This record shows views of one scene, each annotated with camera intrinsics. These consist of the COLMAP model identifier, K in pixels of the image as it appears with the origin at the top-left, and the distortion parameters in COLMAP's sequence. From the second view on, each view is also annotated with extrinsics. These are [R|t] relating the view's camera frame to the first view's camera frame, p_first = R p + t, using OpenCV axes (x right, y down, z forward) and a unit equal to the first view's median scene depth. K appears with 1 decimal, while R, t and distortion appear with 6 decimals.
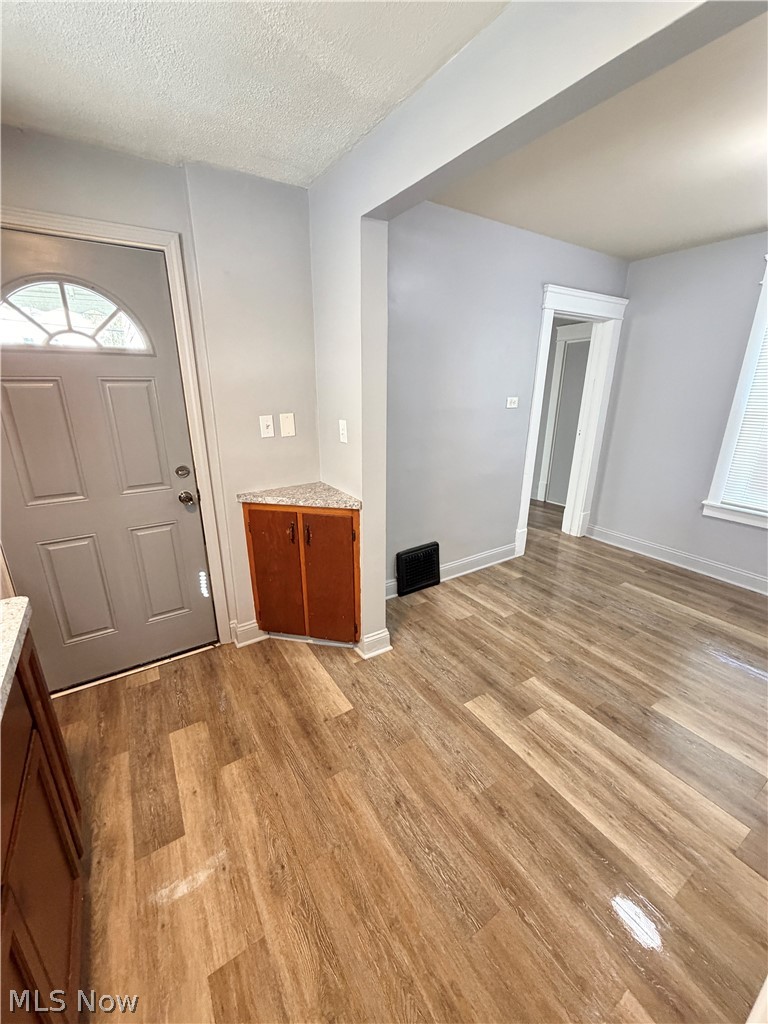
lens RADIAL K [[408.4, 0, 383.3], [0, 408.4, 507.8], [0, 0, 1]] dist [0.001007, 0.000186]
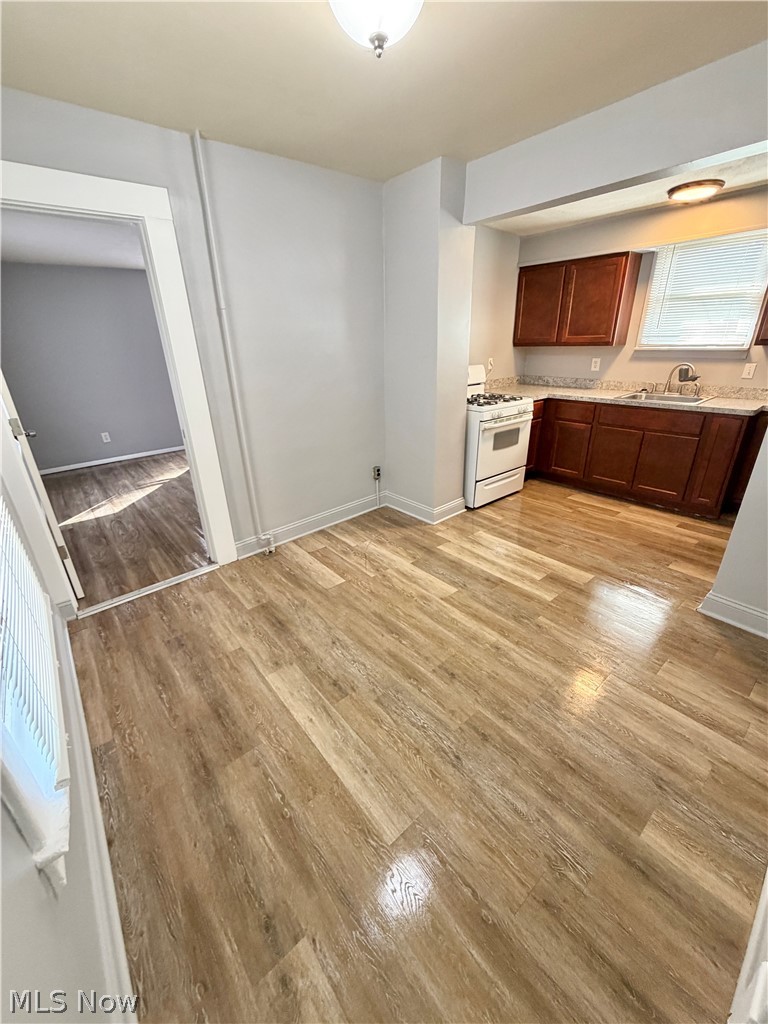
lens RADIAL K [[408.4, 0, 383.3], [0, 408.4, 507.8], [0, 0, 1]] dist [0.001007, 0.000186]
pose [[-0.991727, 0.070808, -0.107073, 1.063481], [-0.013769, 0.770618, 0.637148, -0.559308], [0.127627, 0.633351, -0.763268, 1.886731]]
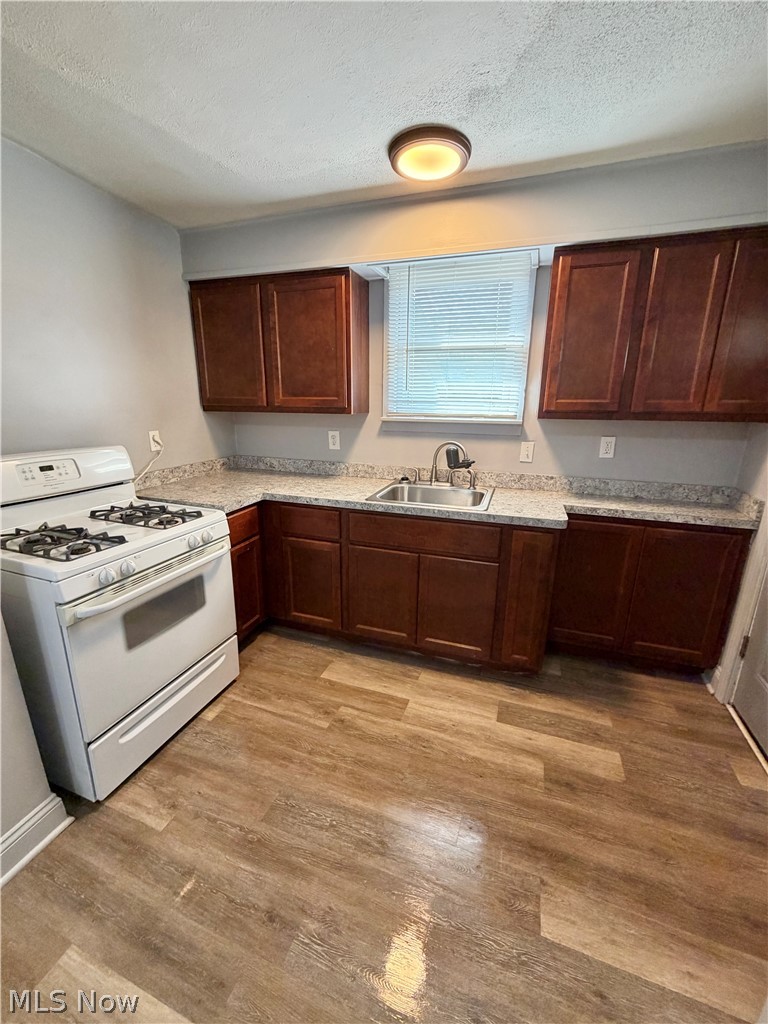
lens RADIAL K [[408.4, 0, 383.3], [0, 408.4, 507.8], [0, 0, 1]] dist [0.001007, 0.000186]
pose [[-0.792967, 0.148535, -0.590882, 0.366962], [-0.189723, 0.861408, 0.471149, -0.265628], [0.578972, 0.485710, -0.654887, 0.997254]]
